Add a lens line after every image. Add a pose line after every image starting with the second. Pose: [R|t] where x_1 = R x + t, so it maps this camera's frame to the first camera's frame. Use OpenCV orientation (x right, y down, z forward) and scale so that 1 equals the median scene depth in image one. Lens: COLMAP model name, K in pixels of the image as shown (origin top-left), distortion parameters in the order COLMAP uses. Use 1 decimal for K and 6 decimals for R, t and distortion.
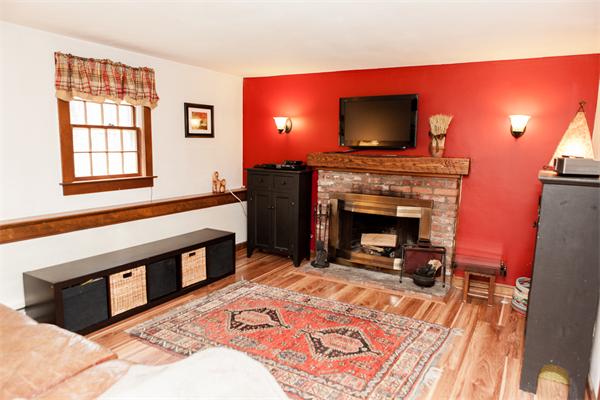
lens RADIAL K [[405.0, 0, 304.2], [0, 405.0, 198.6], [0, 0, 1]] dist [-0.025987, 0.015000]
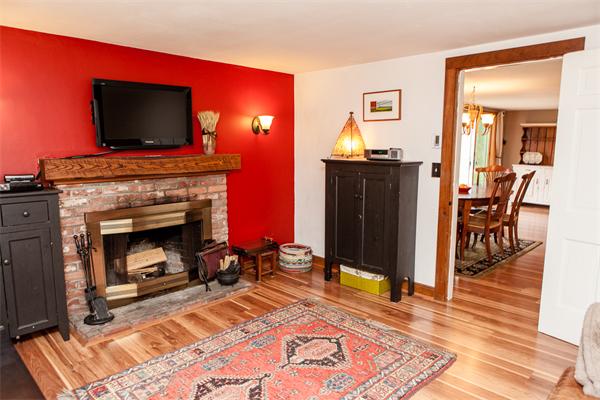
lens RADIAL K [[405.0, 0, 302.7], [0, 405.0, 201.1], [0, 0, 1]] dist [-0.025987, 0.015000]
pose [[0.253602, -0.165735, 0.953005, -0.563053], [0.130015, 0.982113, 0.136199, -0.095090], [-0.958531, 0.089365, 0.270614, 0.525598]]
